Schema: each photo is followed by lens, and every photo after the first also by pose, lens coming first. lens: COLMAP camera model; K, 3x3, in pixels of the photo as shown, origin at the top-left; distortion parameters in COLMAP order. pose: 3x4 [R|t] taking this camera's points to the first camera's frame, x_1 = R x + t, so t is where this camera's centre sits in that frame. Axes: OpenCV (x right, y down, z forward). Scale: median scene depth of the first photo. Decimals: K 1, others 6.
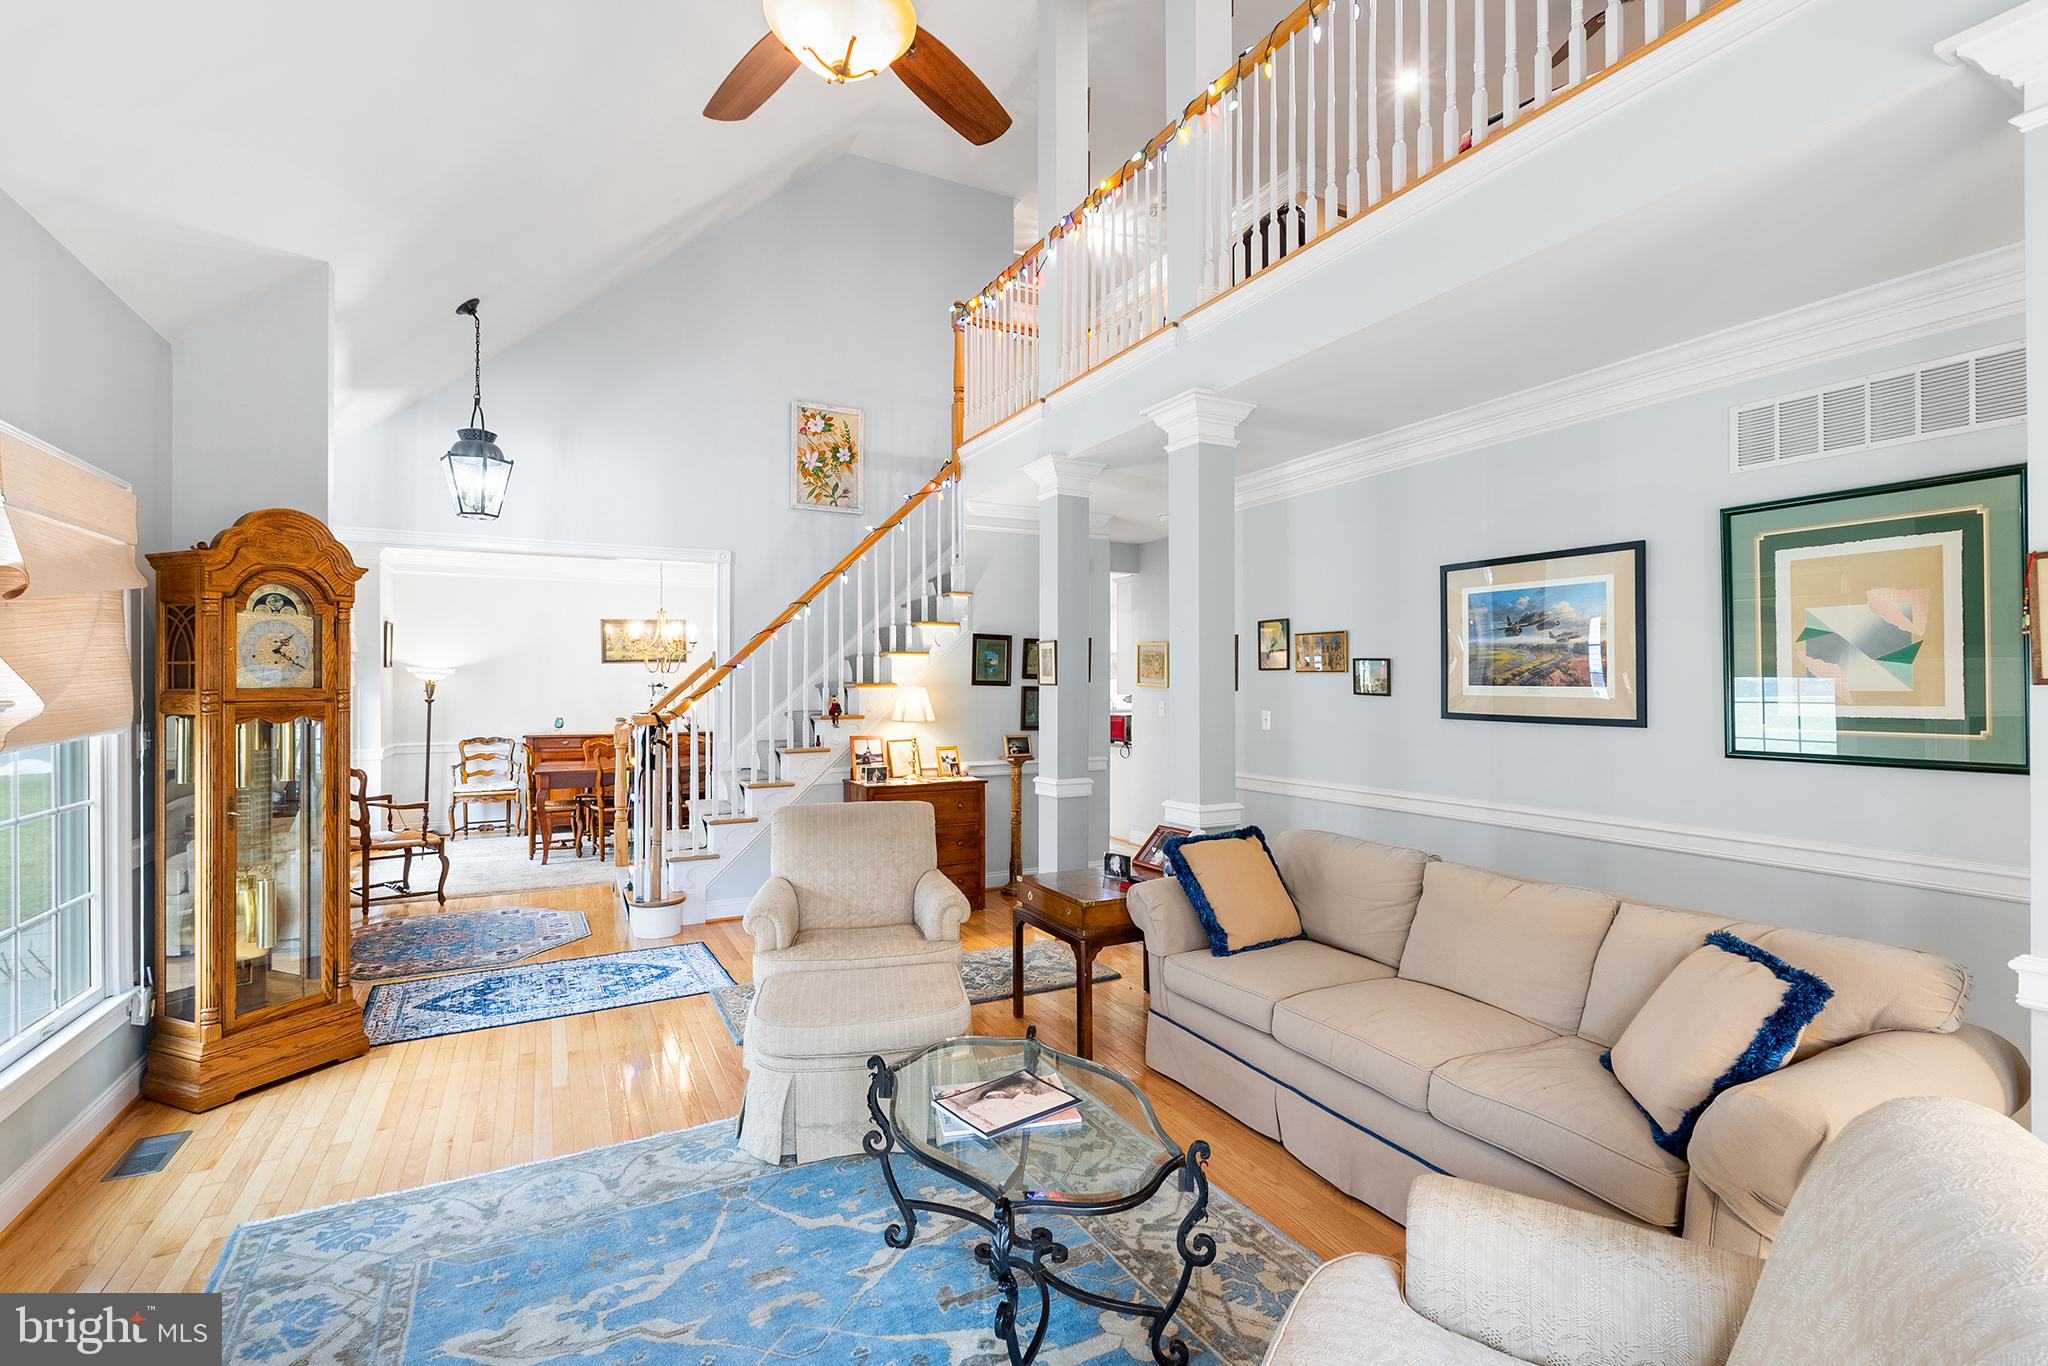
lens RADIAL K [[929.4, 0, 1027.4], [0, 929.4, 671.3], [0, 0, 1]] dist [0.001475, 0.000018]
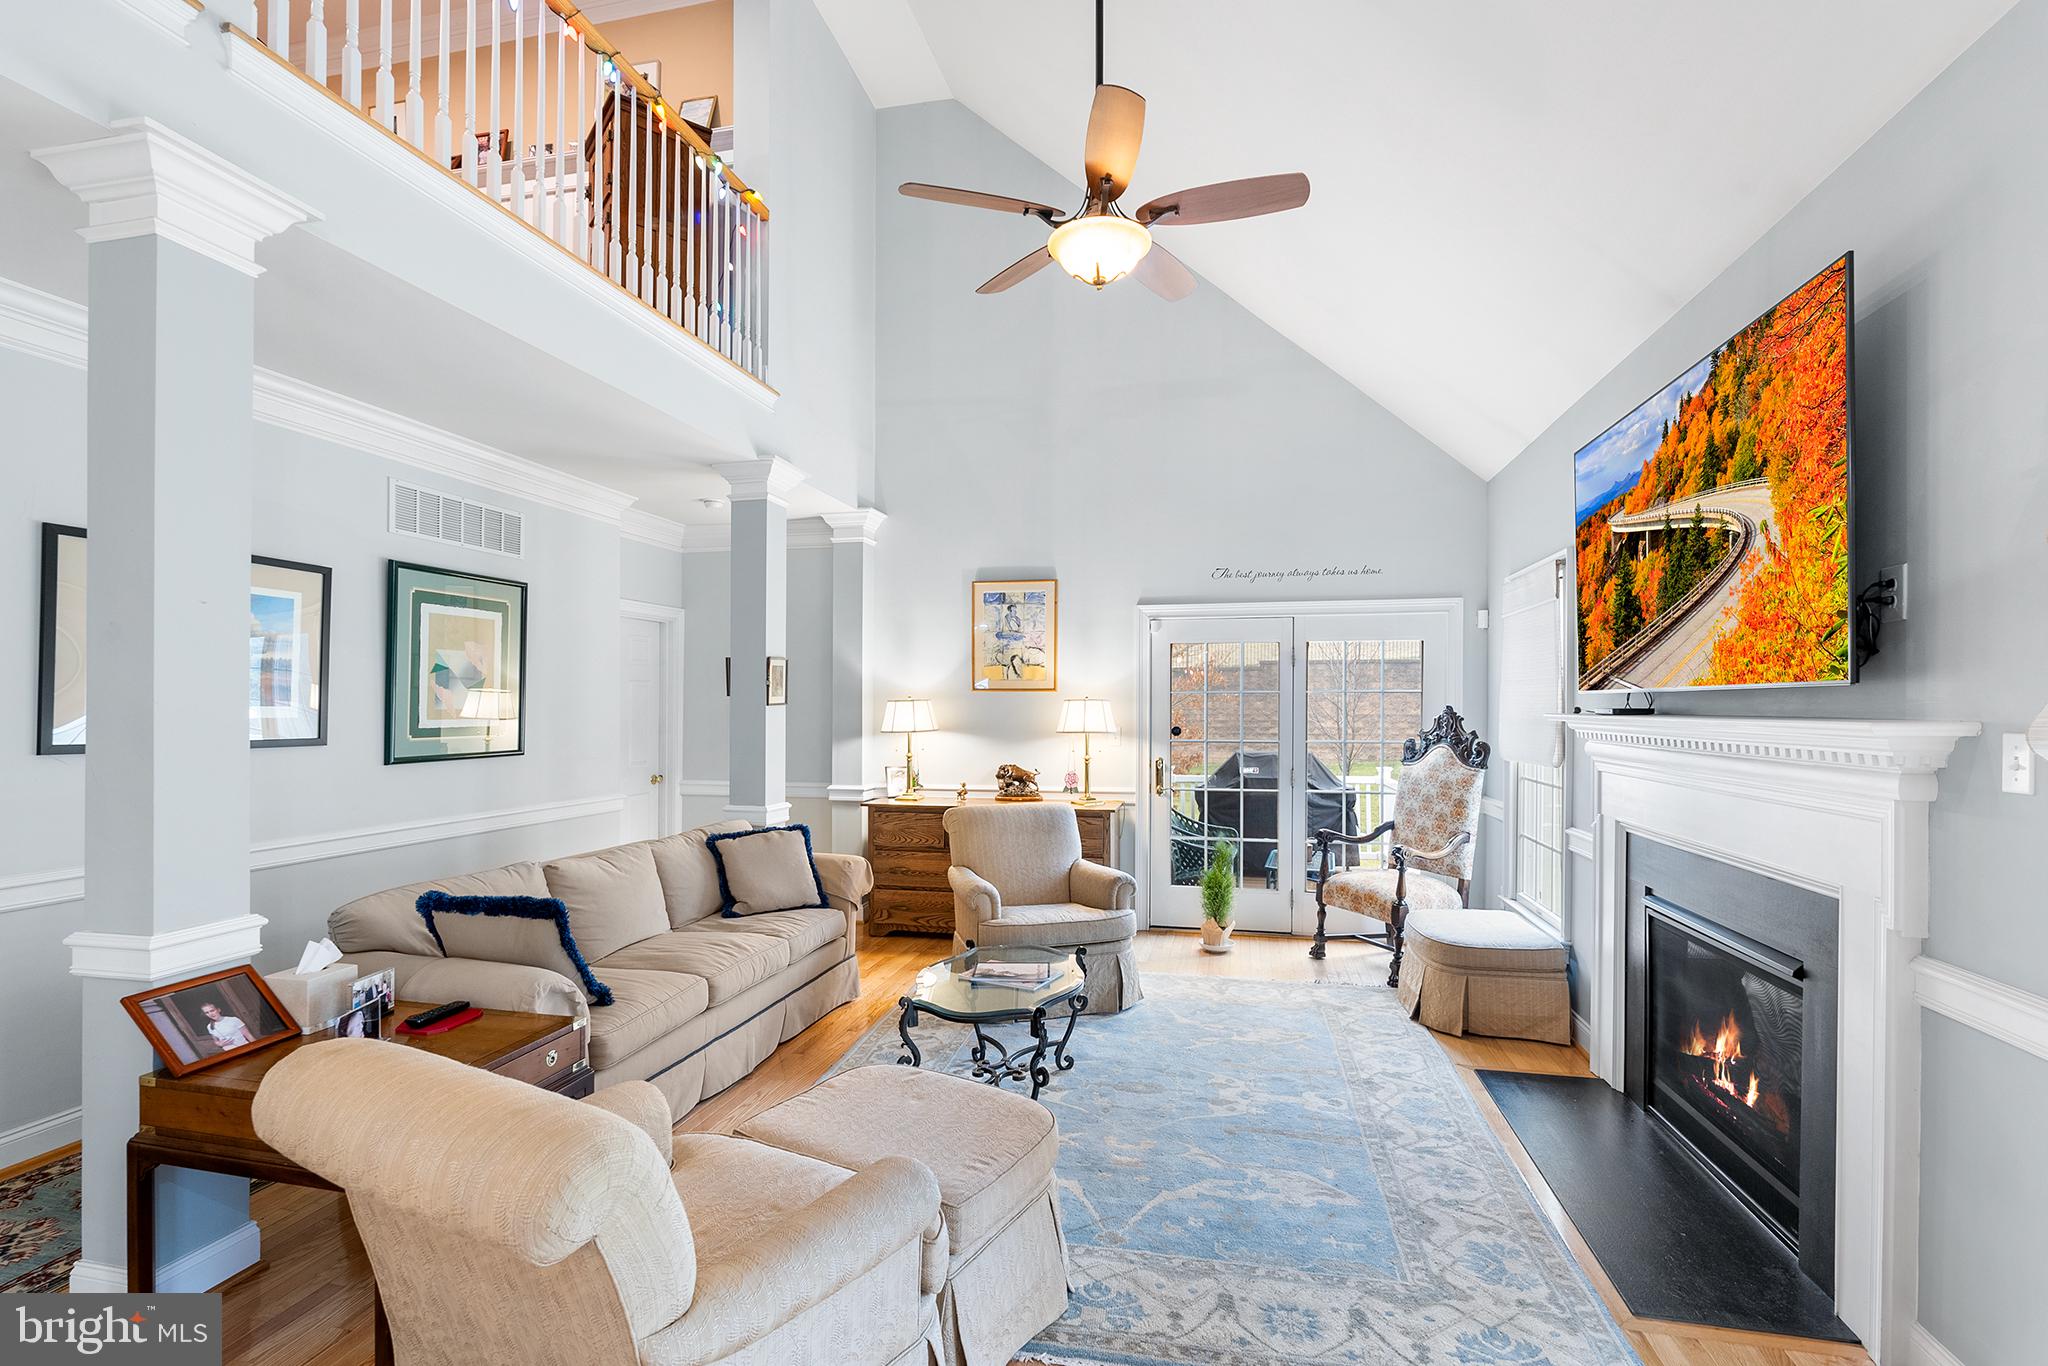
lens RADIAL K [[929.4, 0, 1025.4], [0, 929.4, 705.5], [0, 0, 1]] dist [0.001475, 0.000018]
pose [[-0.758089, 0.001470, 0.652150, -0.696465], [-0.009360, 0.999870, -0.013135, 0.024467], [-0.652084, -0.016061, -0.757976, 1.432213]]
